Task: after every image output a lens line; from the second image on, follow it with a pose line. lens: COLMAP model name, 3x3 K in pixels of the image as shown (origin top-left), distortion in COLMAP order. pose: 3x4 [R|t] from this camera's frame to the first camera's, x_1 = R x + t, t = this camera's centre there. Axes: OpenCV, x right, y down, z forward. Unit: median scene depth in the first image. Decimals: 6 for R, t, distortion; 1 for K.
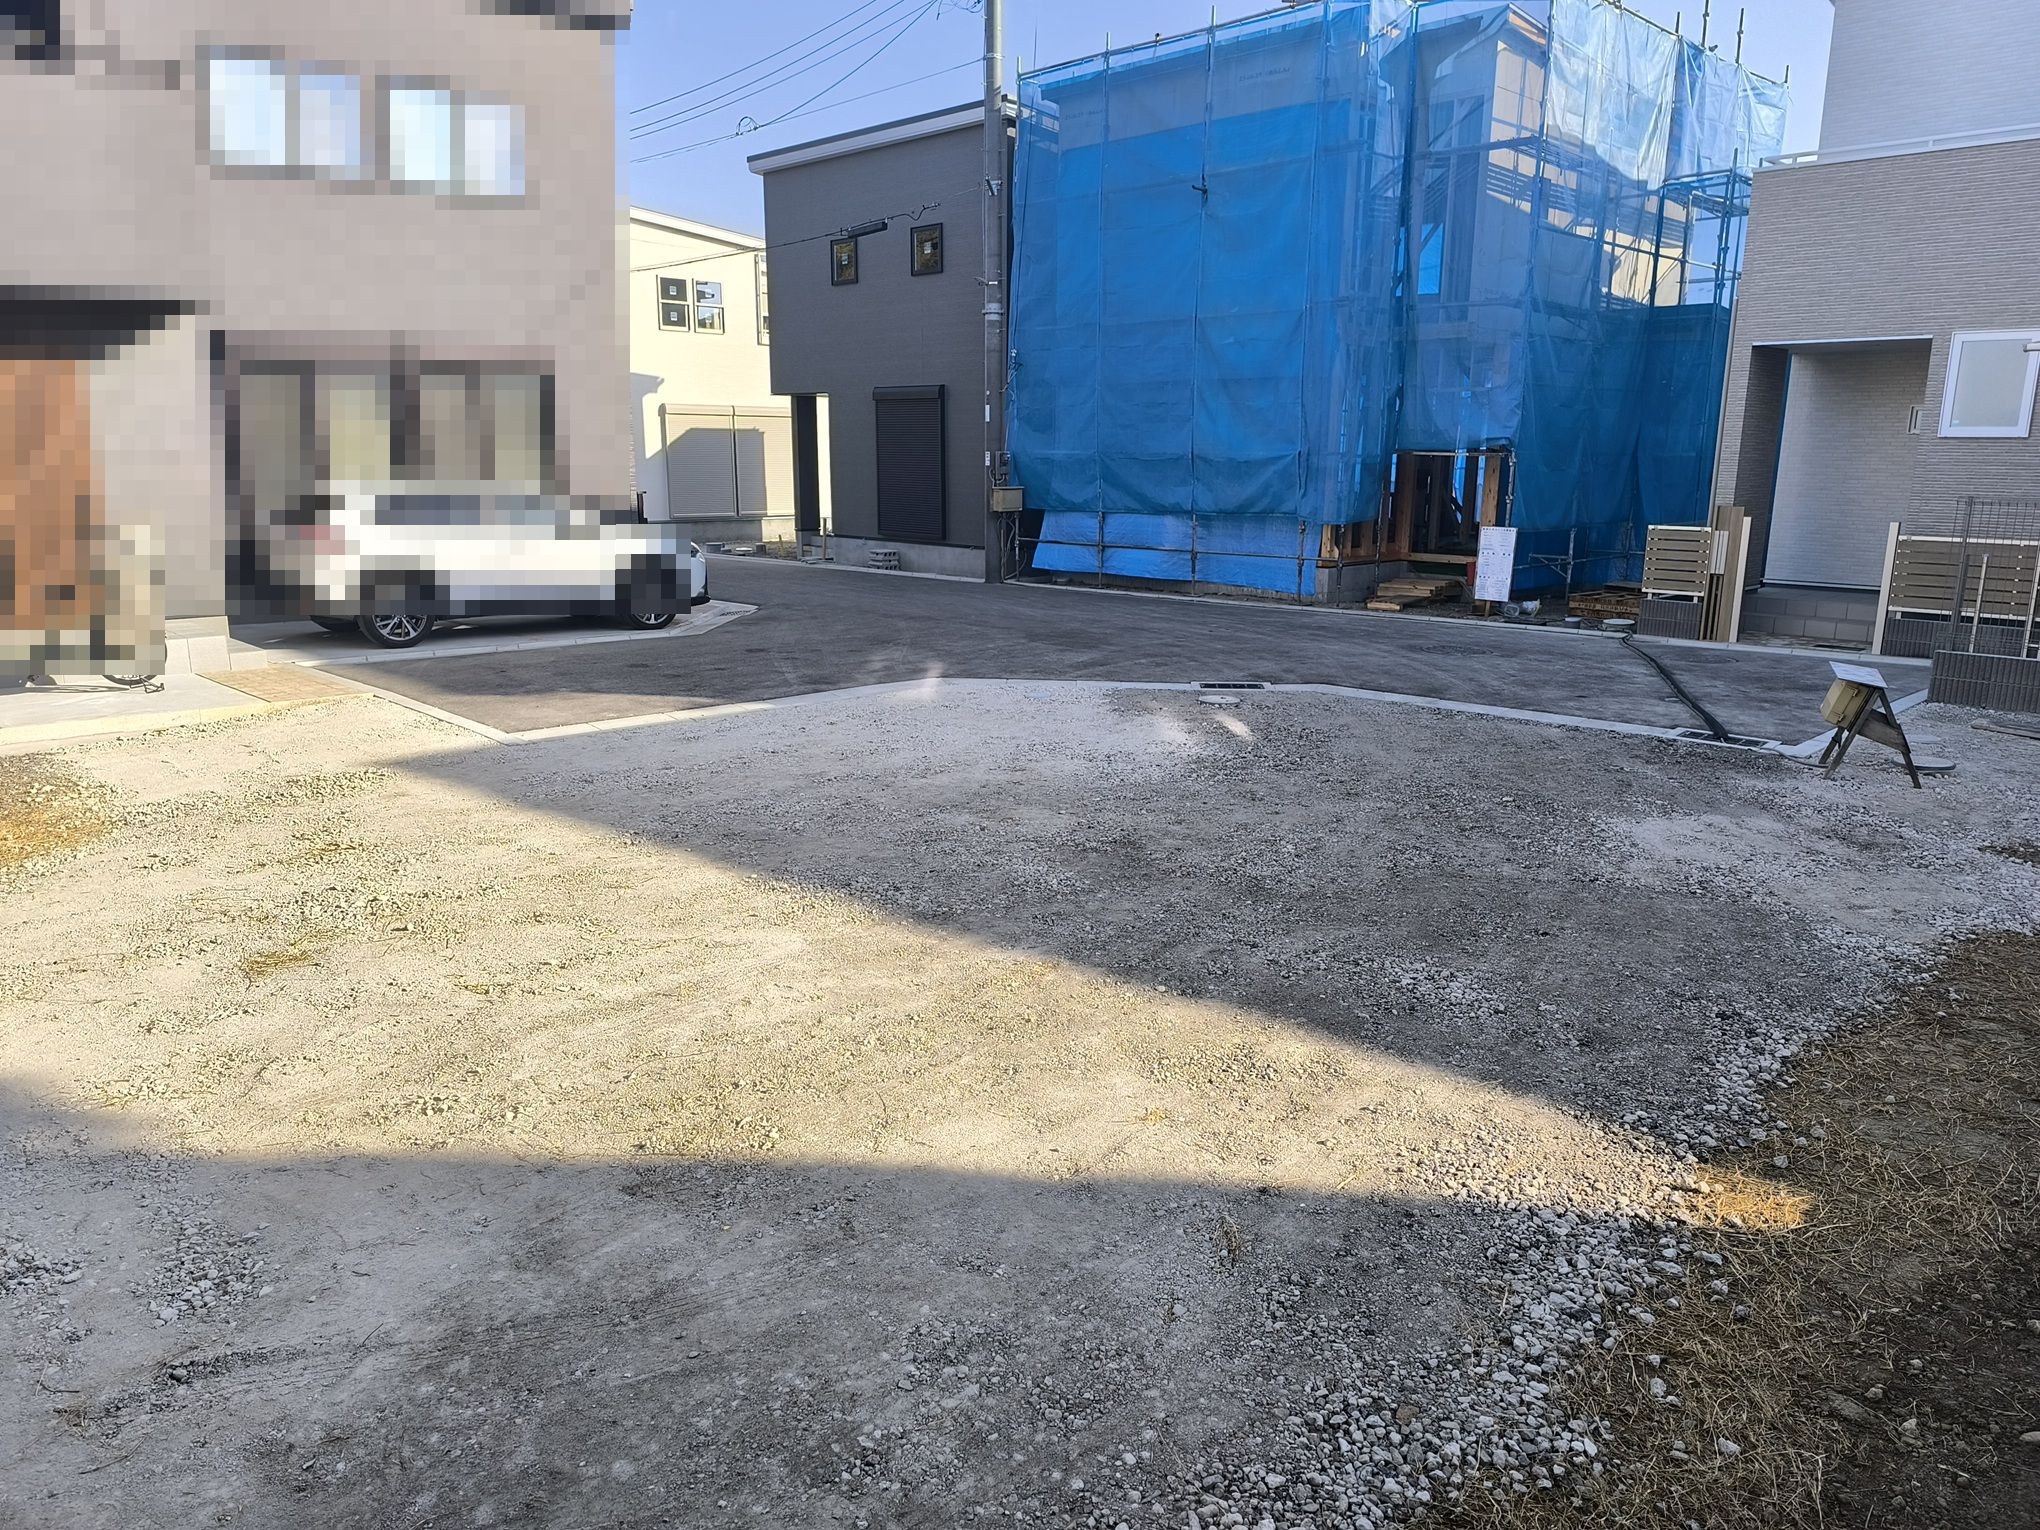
lens RADIAL K [[1391.9, 0, 1028.7], [0, 1391.9, 759.8], [0, 0, 1]] dist [0.035841, -0.043375]
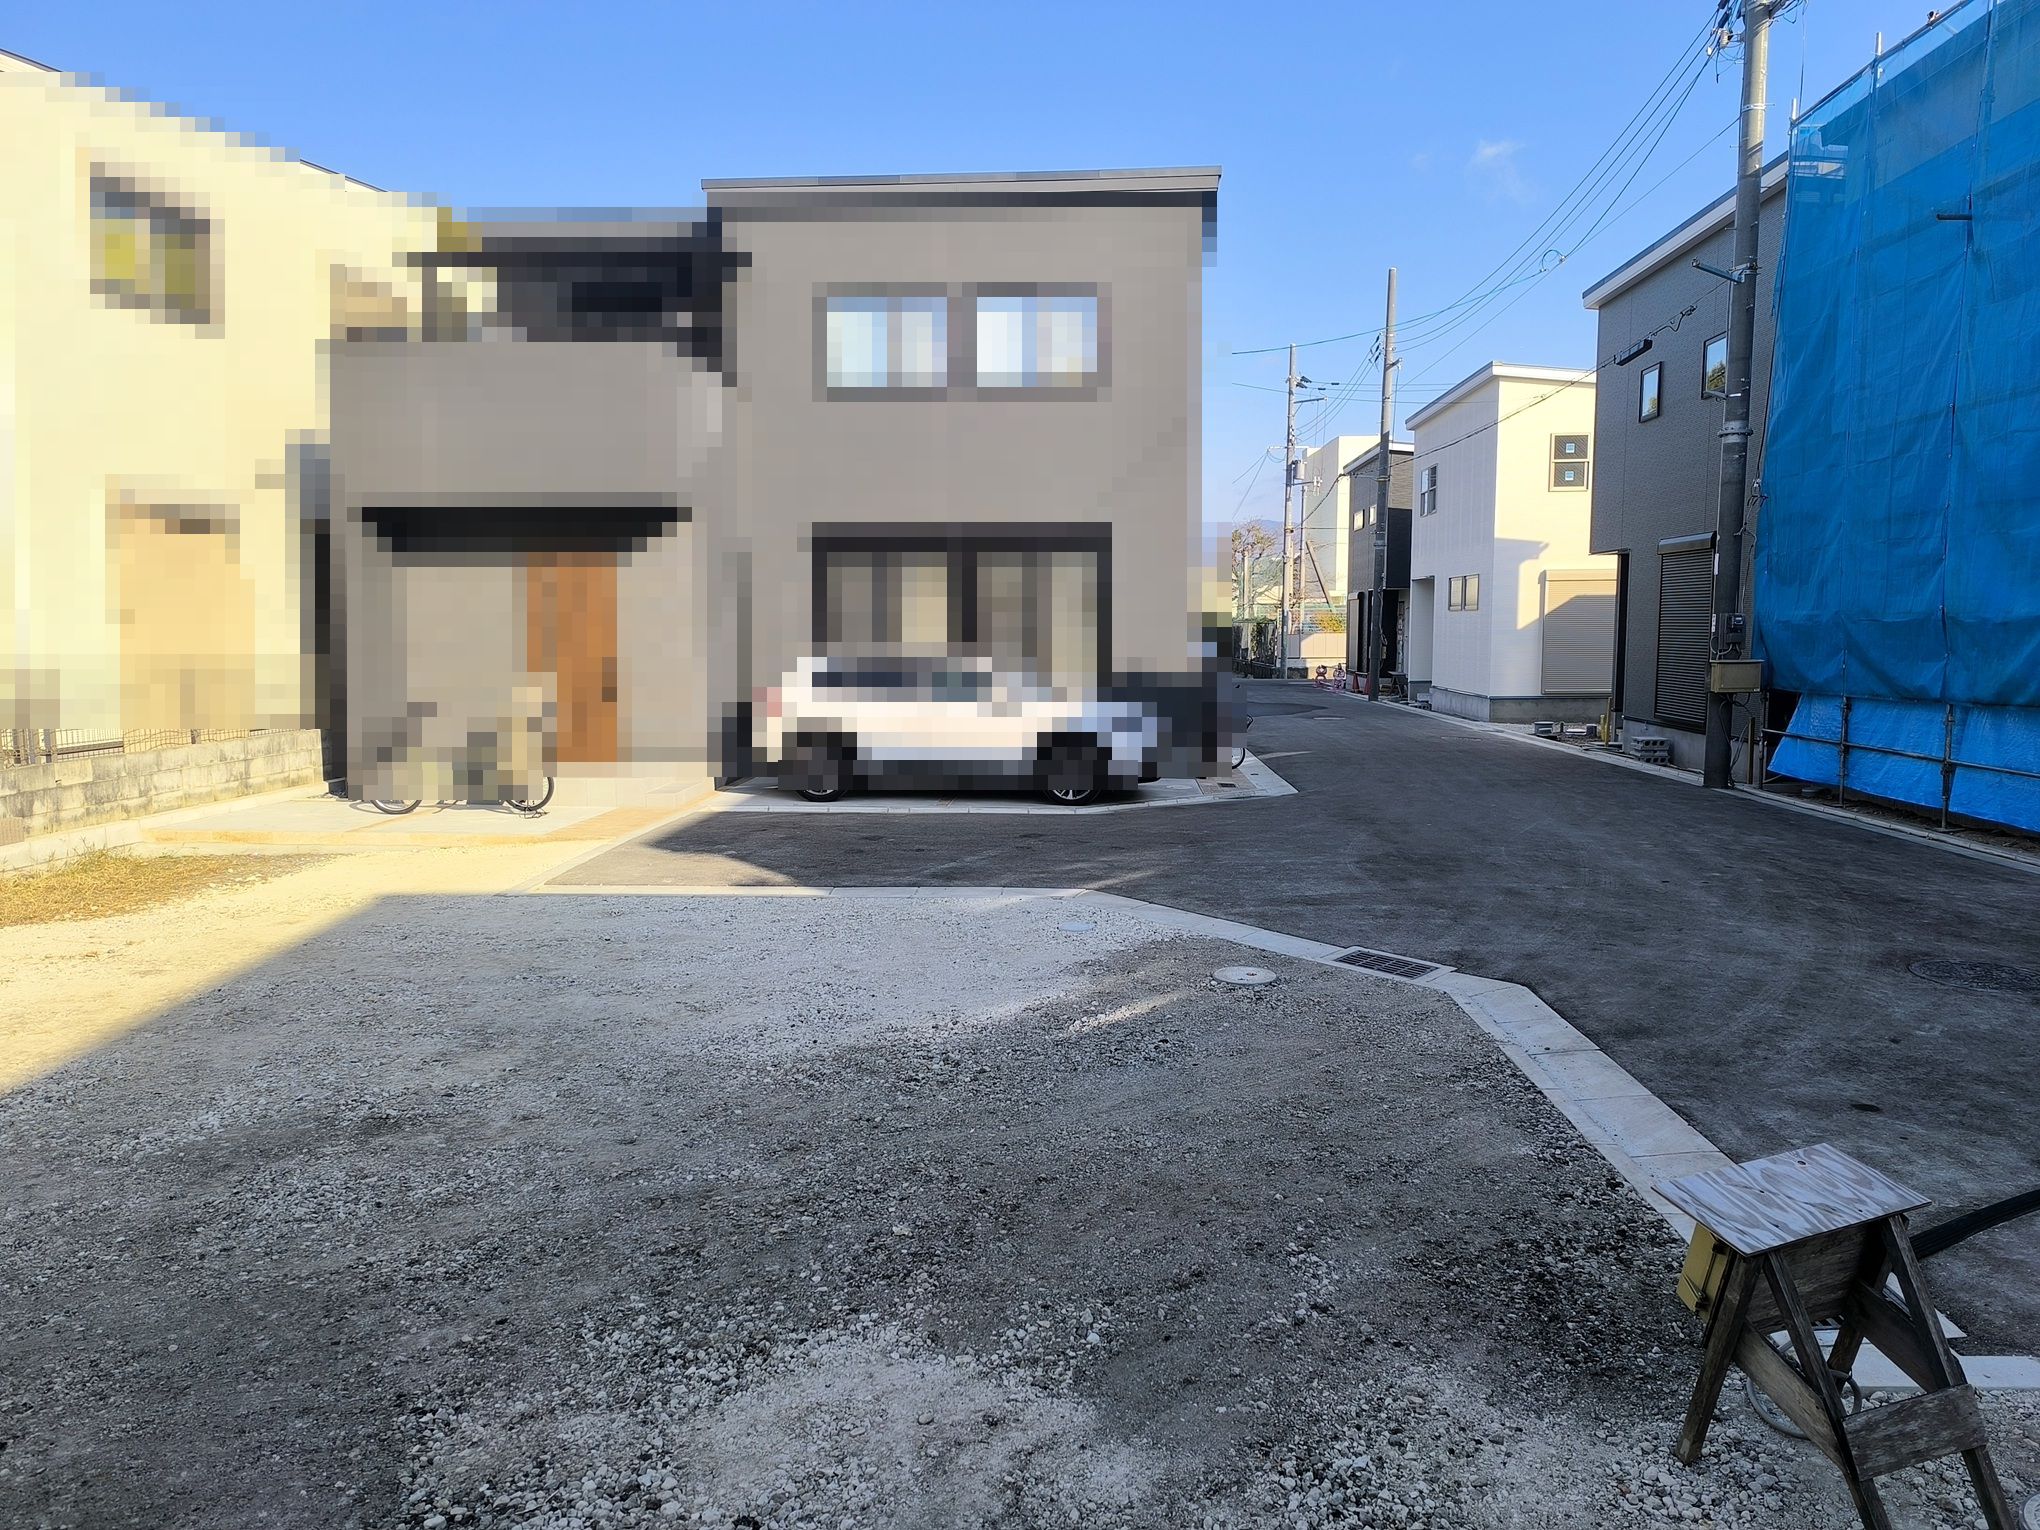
lens RADIAL K [[1391.9, 0, 1028.3], [0, 1391.9, 757.9], [0, 0, 1]] dist [0.035841, -0.043375]
pose [[0.671303, 0.058567, -0.738865, 0.395833], [-0.148756, 0.987236, -0.056899, -0.066607], [0.726102, 0.148108, 0.671446, 0.335775]]
